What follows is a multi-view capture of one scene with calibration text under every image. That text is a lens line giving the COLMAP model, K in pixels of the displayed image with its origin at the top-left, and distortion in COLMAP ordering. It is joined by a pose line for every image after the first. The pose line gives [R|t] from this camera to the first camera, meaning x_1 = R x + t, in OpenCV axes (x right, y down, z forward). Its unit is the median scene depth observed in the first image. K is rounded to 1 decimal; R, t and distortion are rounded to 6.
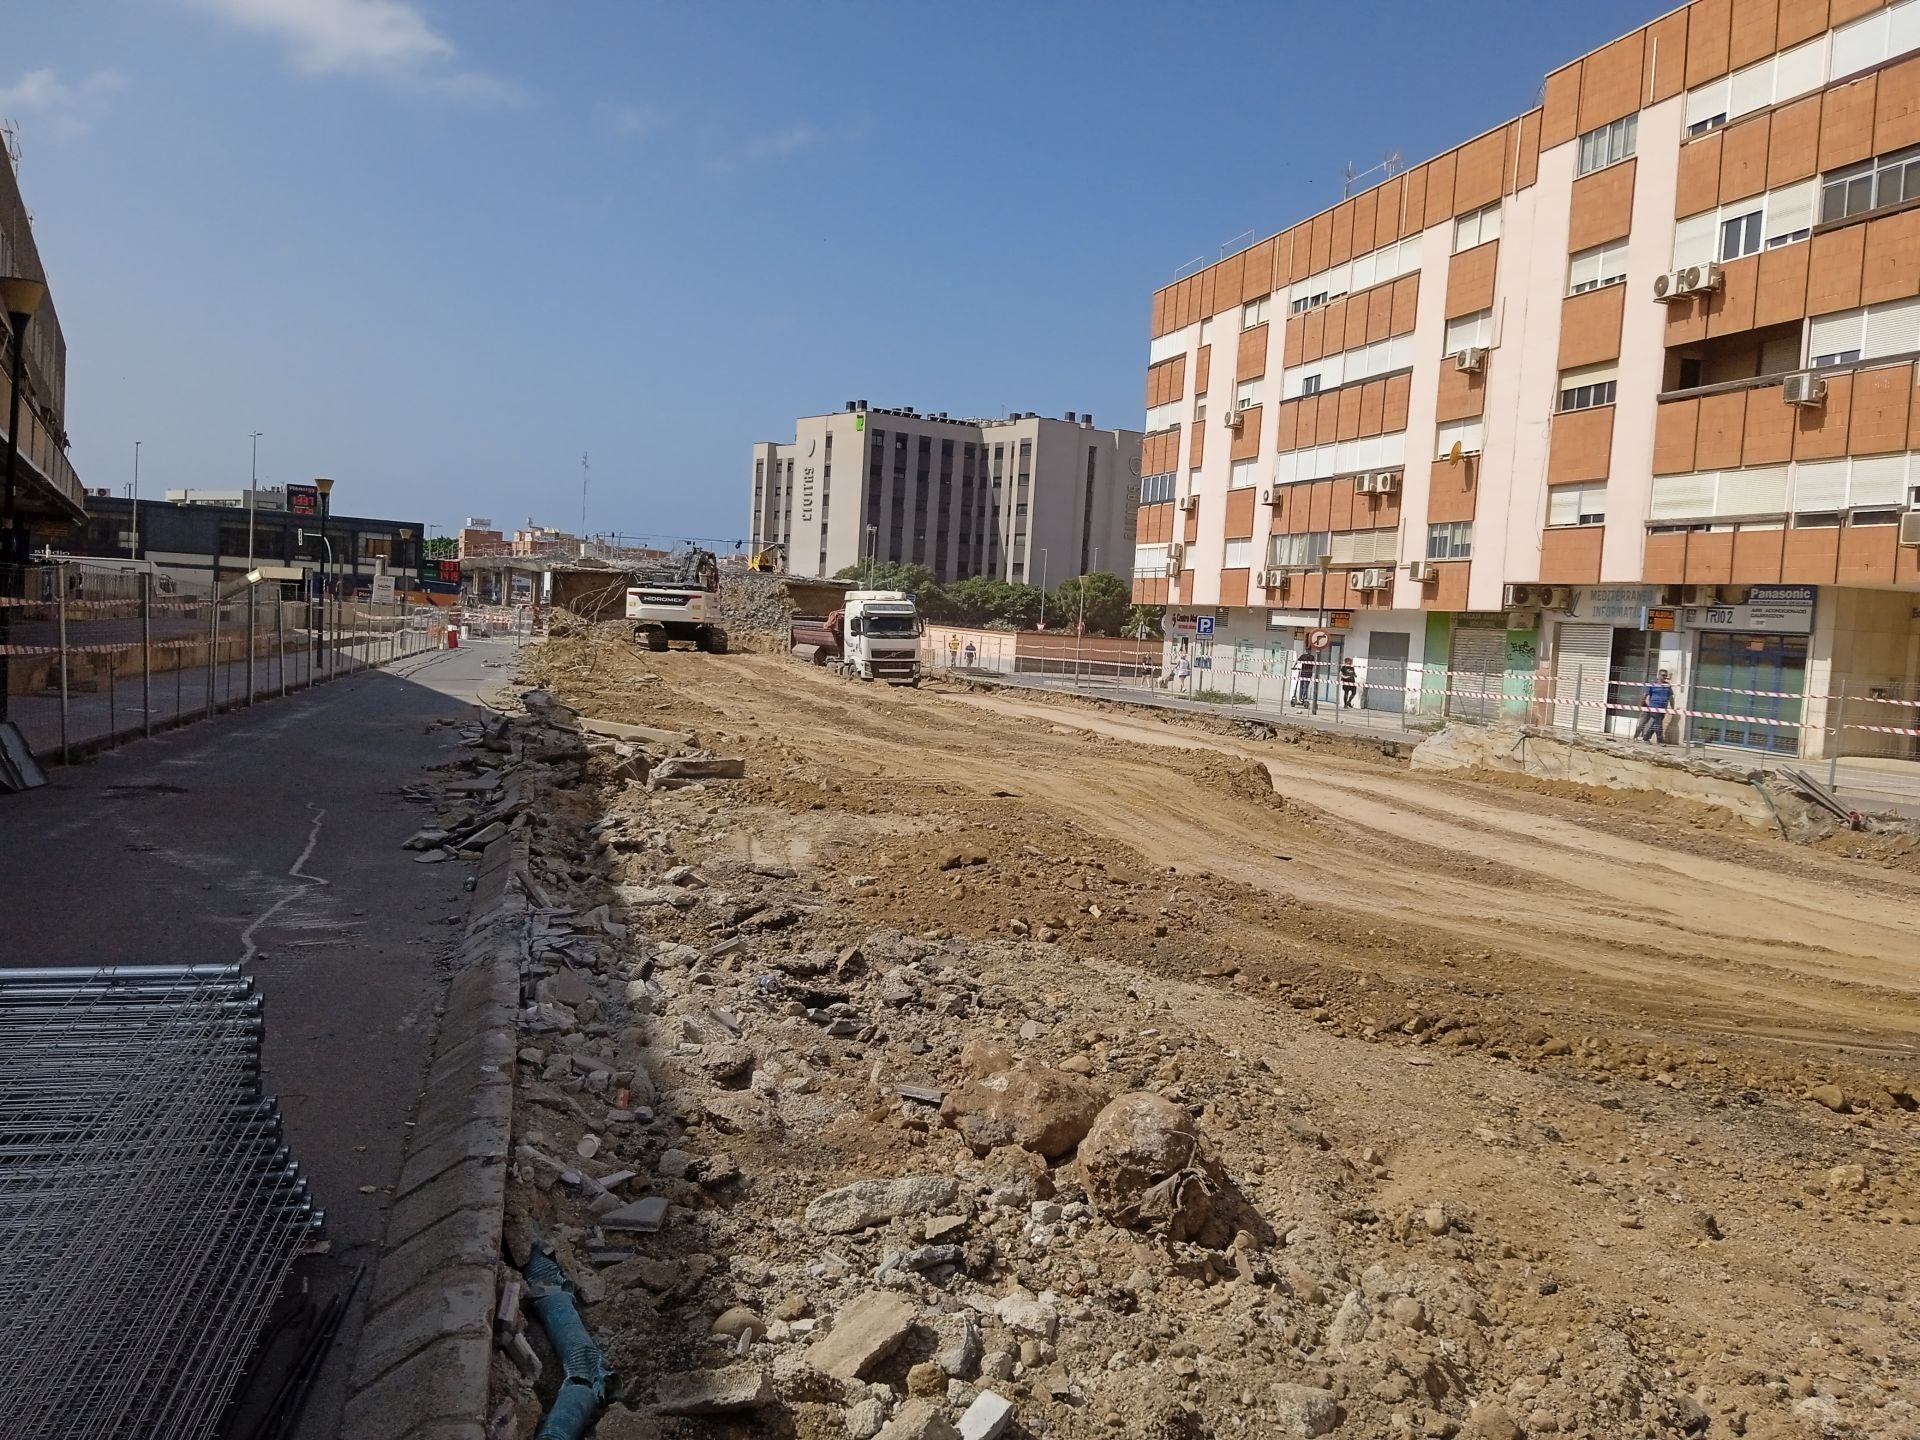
lens RADIAL K [[1597.6, 0, 1027.9], [0, 1597.6, 752.0], [0, 0, 1]] dist [0.094903, -0.156337]
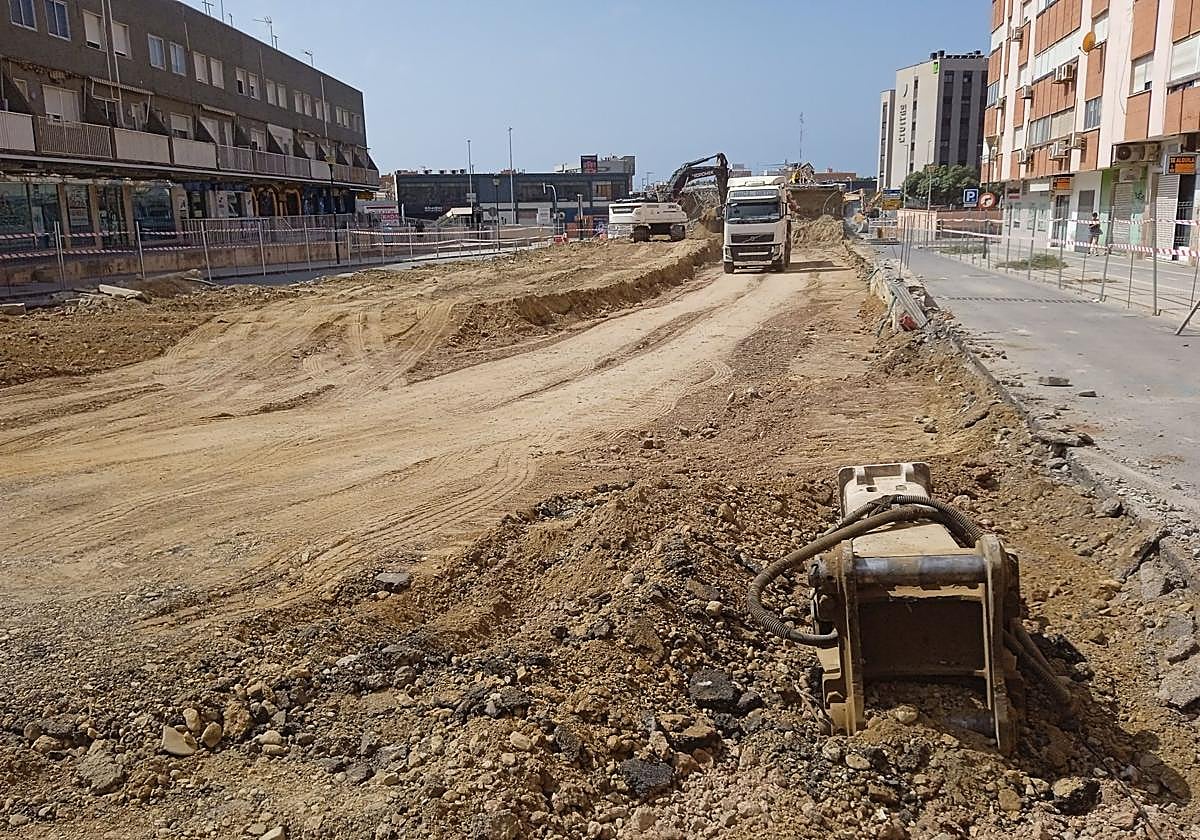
lens RADIAL K [[1000.8, 0, 610.0], [0, 1000.8, 455.0], [0, 0, 1]] dist [0.087834, -0.143889]
pose [[0.883518, 0.035958, -0.467015, 0.179536], [0.033207, 0.989732, 0.139027, 0.006581], [0.467219, -0.138341, 0.873252, 0.049682]]
